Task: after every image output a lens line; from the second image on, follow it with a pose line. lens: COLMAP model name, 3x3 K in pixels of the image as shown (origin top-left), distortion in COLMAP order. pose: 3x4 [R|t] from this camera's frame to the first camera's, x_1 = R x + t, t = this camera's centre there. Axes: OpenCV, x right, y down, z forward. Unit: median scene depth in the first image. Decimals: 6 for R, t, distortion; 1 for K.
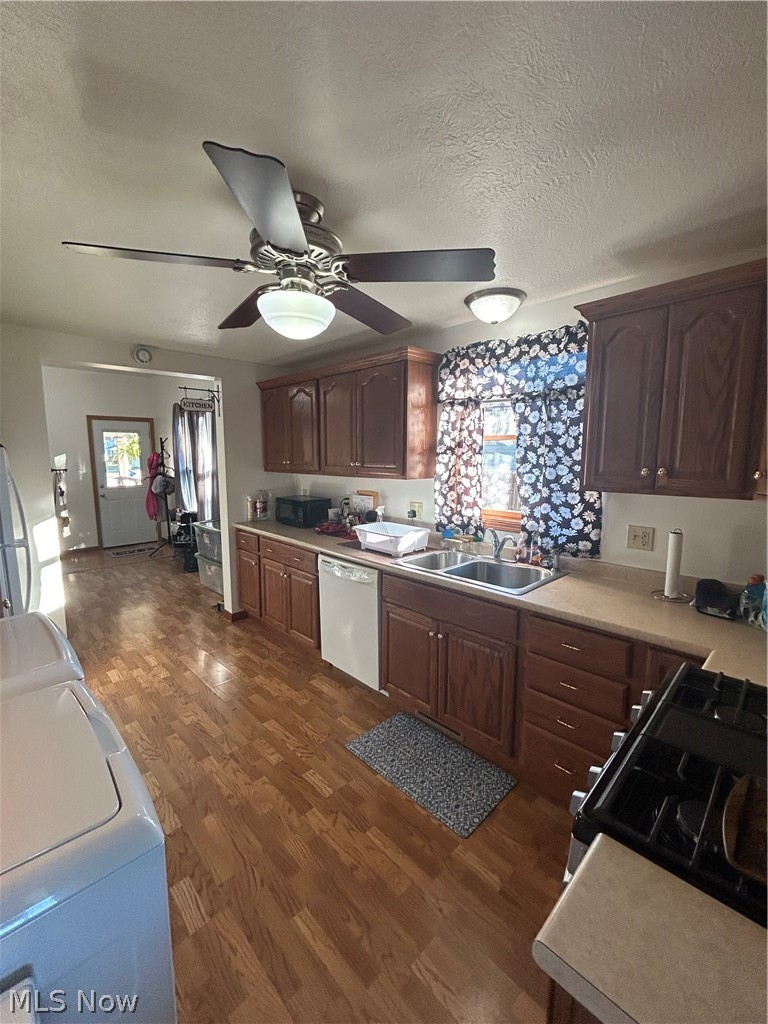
lens RADIAL K [[424.8, 0, 383.8], [0, 424.8, 508.4], [0, 0, 1]] dist [0.001063, -0.001158]
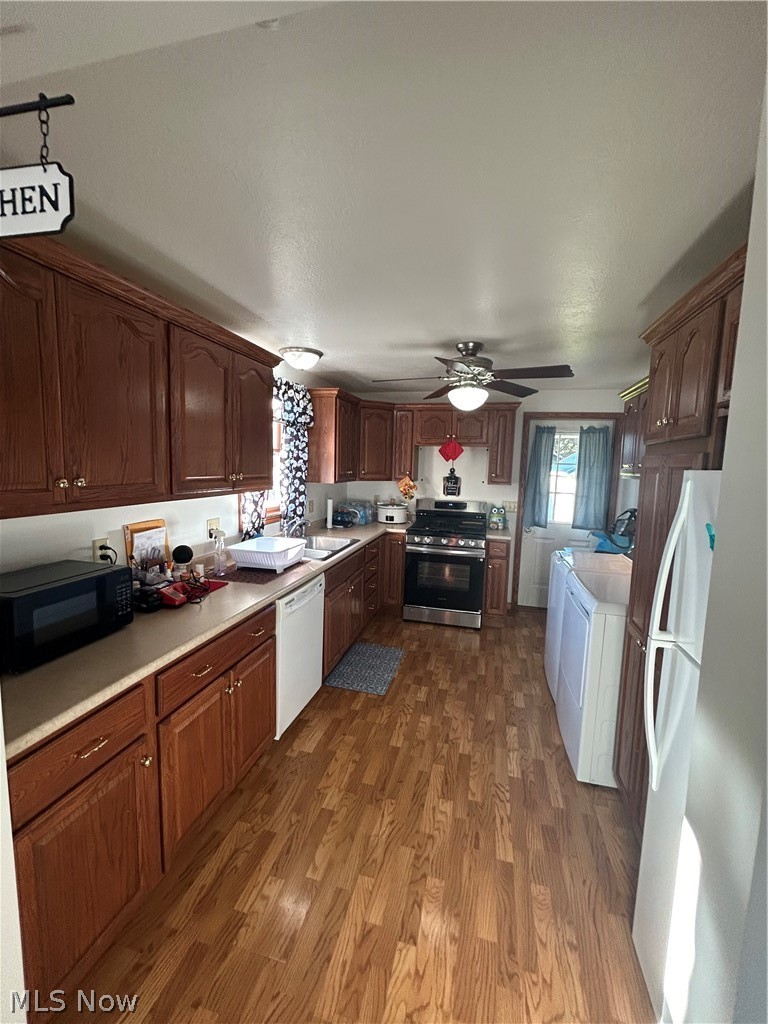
lens RADIAL K [[424.8, 0, 381.7], [0, 424.8, 511.7], [0, 0, 1]] dist [0.001063, -0.001158]
pose [[-0.518057, -0.106913, 0.848638, -1.210342], [0.082995, 0.981193, 0.174277, -0.220394], [-0.851310, 0.160718, -0.499441, 1.694973]]
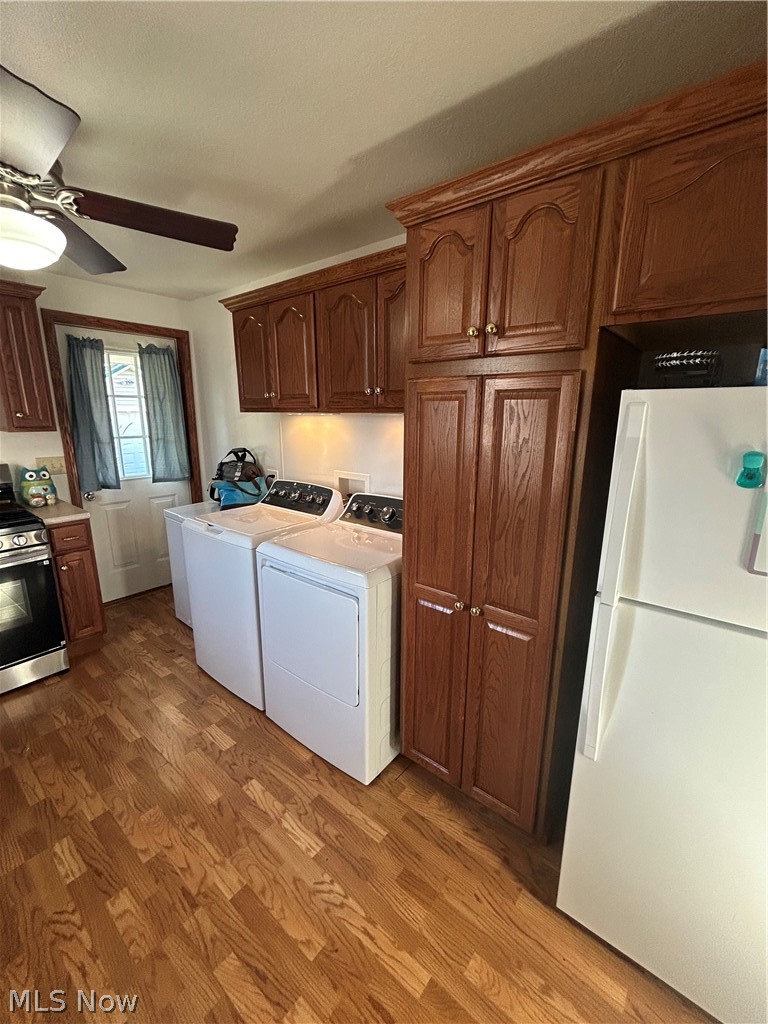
lens RADIAL K [[424.8, 0, 381.5], [0, 424.8, 512.0], [0, 0, 1]] dist [0.001063, -0.001158]
pose [[-0.994361, 0.021276, -0.103895, -0.609157], [-0.016791, 0.935726, 0.352327, -0.172257], [0.104713, 0.352084, -0.930092, 1.482173]]
